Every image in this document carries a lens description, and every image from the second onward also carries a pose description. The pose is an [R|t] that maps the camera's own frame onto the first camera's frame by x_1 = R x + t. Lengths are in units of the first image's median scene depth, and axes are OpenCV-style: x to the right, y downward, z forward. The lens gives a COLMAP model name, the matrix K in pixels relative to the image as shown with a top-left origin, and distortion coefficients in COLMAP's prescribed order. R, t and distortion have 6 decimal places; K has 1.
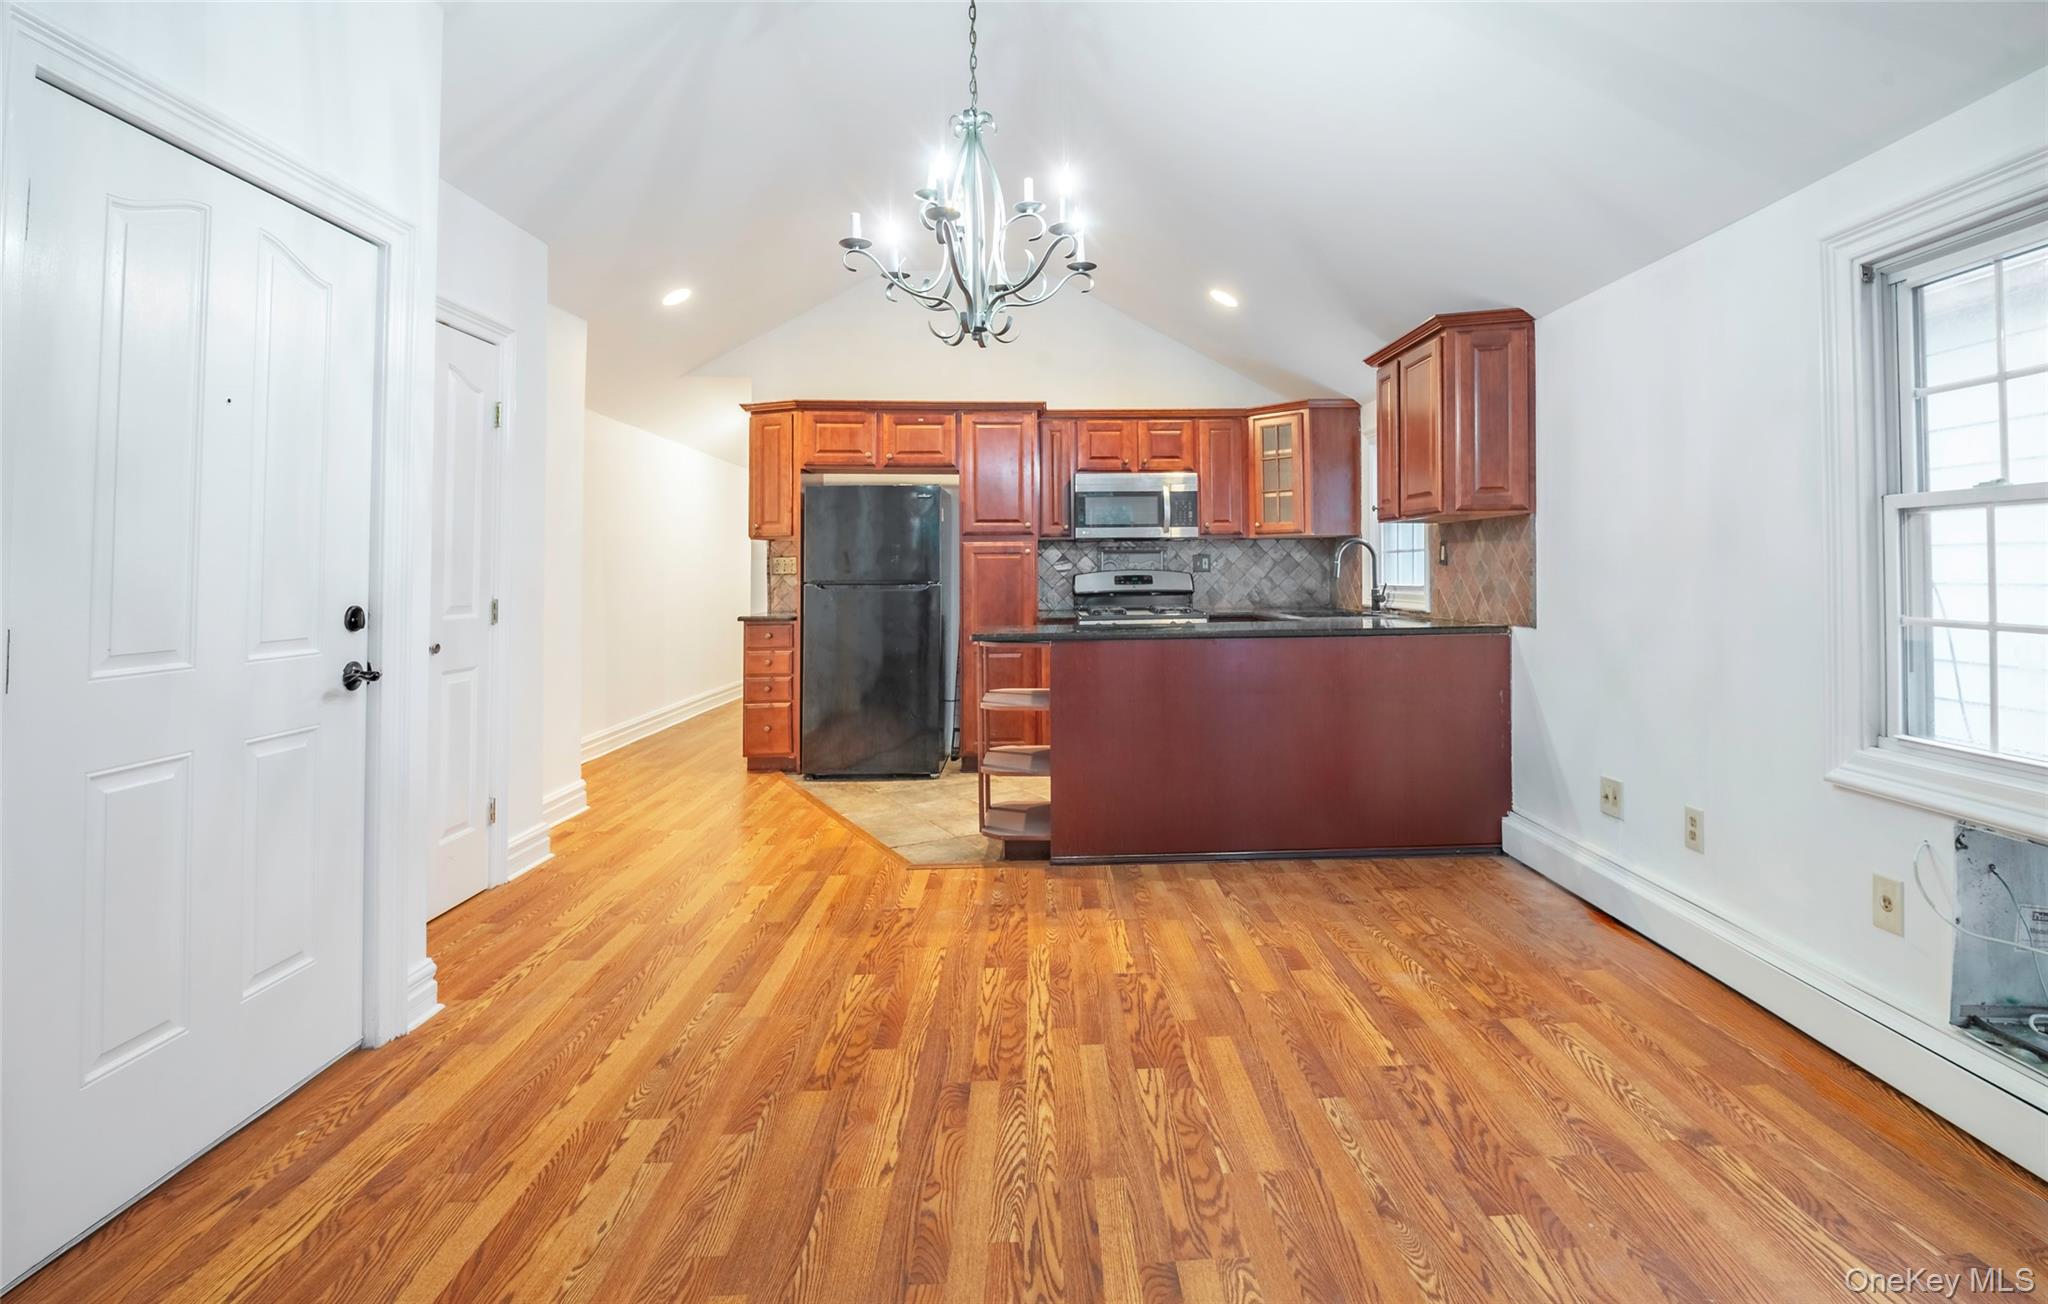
lens RADIAL K [[922.7, 0, 1058.2], [0, 922.7, 515.2], [0, 0, 1]] dist [-0.014012, -0.002862]
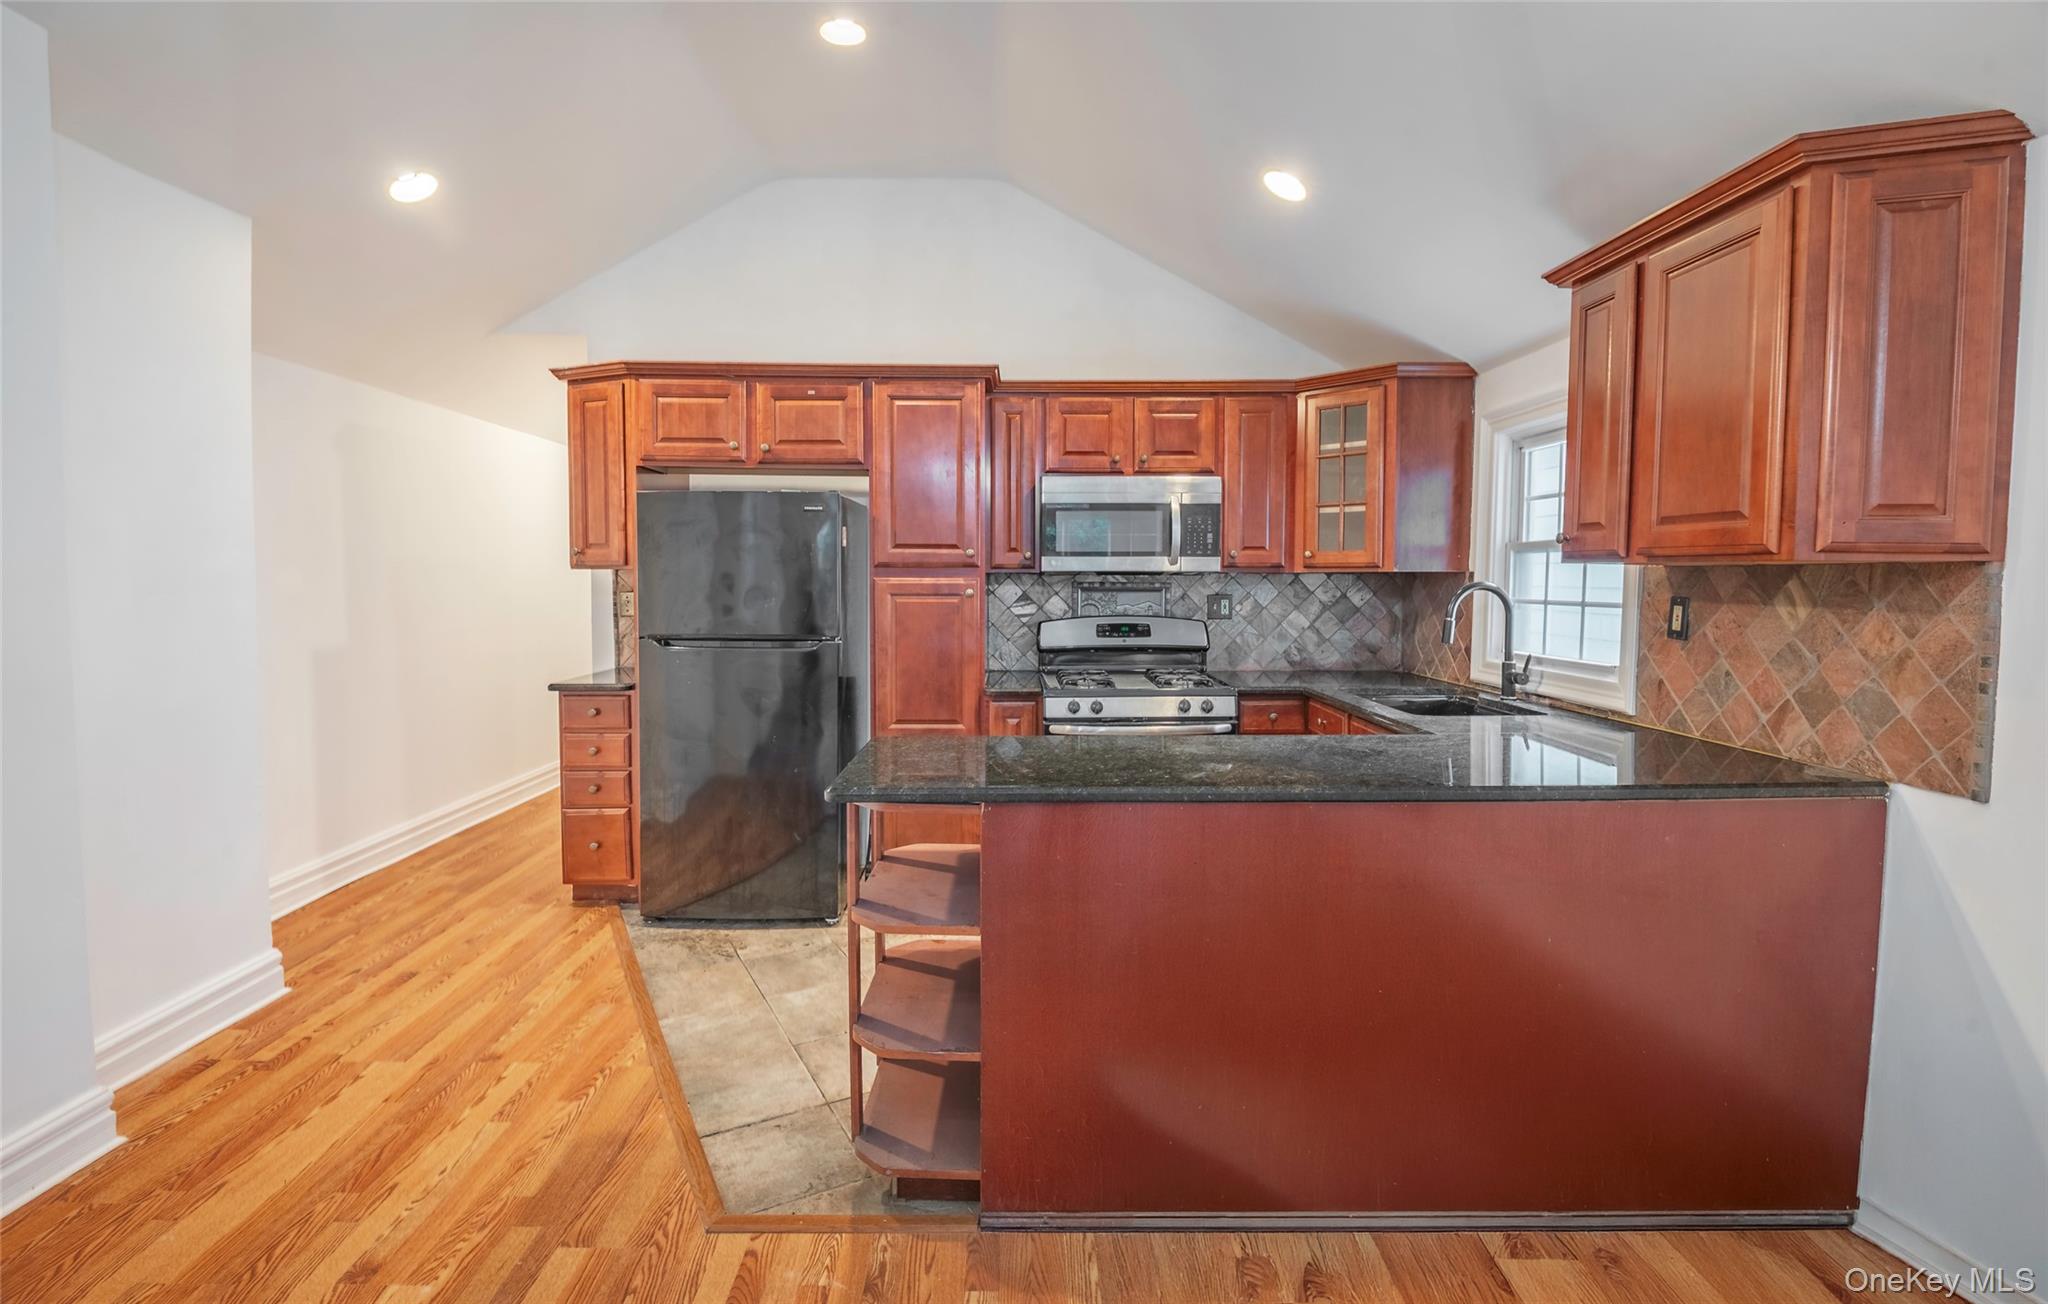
lens RADIAL K [[922.7, 0, 1006.4], [0, 922.7, 652.1], [0, 0, 1]] dist [-0.014012, -0.002862]
pose [[0.999677, 0.010452, -0.023182, 0.009703], [-0.007167, 0.990479, 0.137476, -0.010158], [0.024398, -0.137265, 0.990234, 0.322645]]
